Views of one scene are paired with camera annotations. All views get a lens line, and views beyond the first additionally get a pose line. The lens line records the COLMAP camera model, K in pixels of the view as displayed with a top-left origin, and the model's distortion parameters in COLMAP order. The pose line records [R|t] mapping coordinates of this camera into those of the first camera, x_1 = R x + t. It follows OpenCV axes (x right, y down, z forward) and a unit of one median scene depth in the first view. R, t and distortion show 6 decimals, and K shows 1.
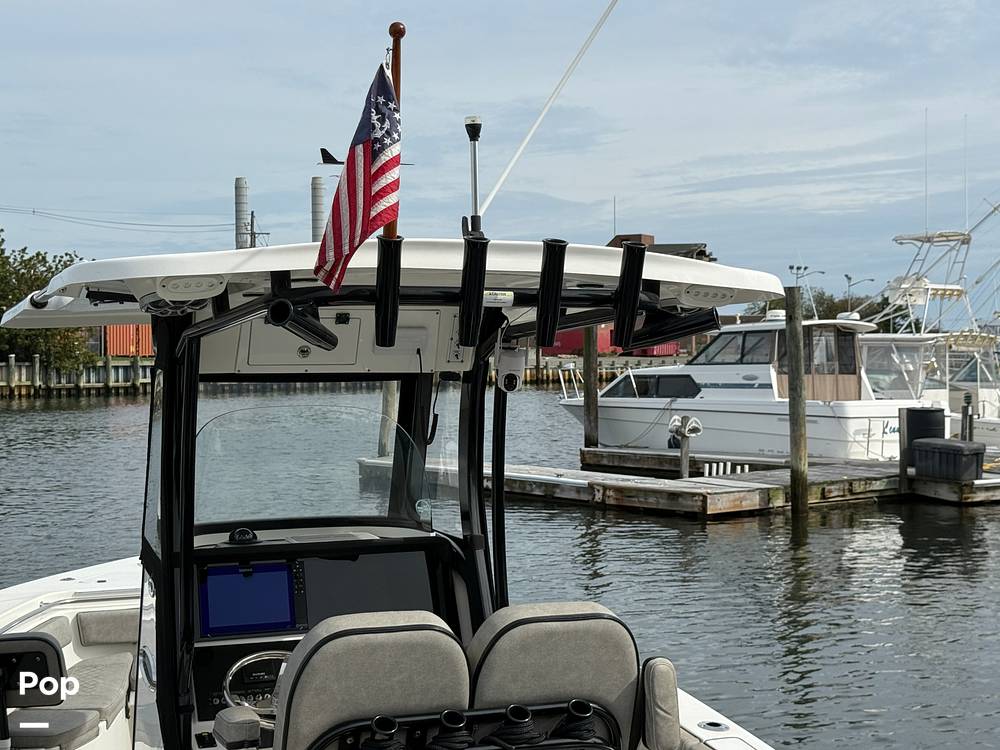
lens RADIAL K [[1558.0, 0, 500.4], [0, 1558.0, 376.0], [0, 0, 1]] dist [-0.018115, 1.245491]
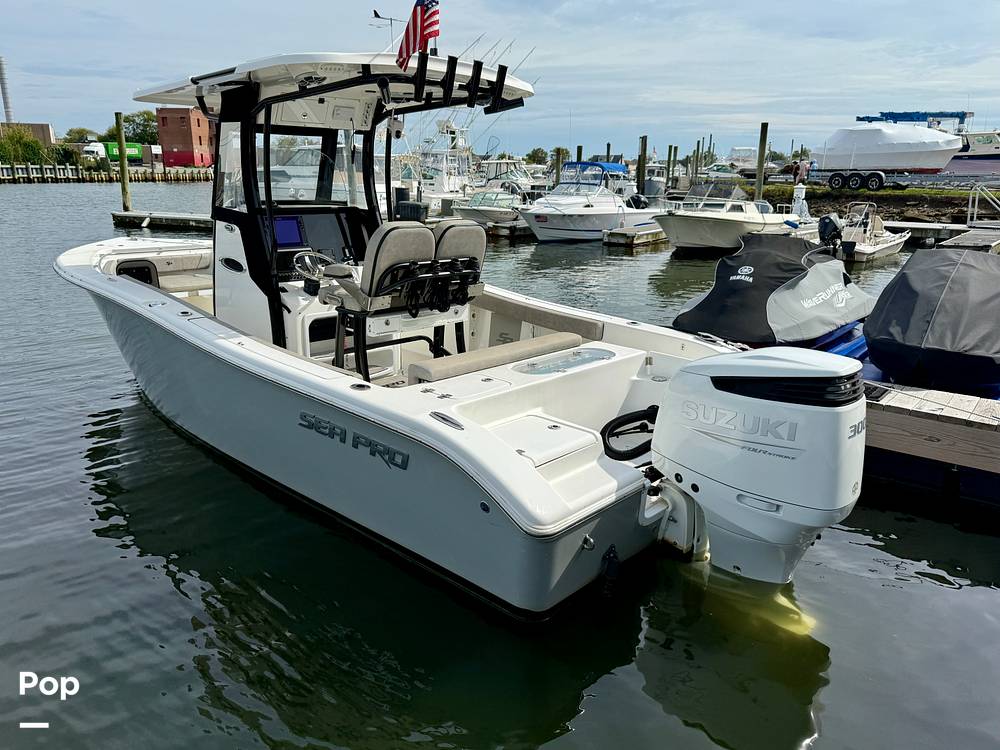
lens RADIAL K [[711.5, 0, 501.2], [0, 711.5, 377.0], [0, 0, 1]] dist [0.024114, -0.003317]
pose [[0.911102, -0.094696, 0.401155, -0.223975], [-0.015986, 0.964401, 0.263961, 0.048490], [-0.411870, -0.246909, 0.877154, -0.064101]]
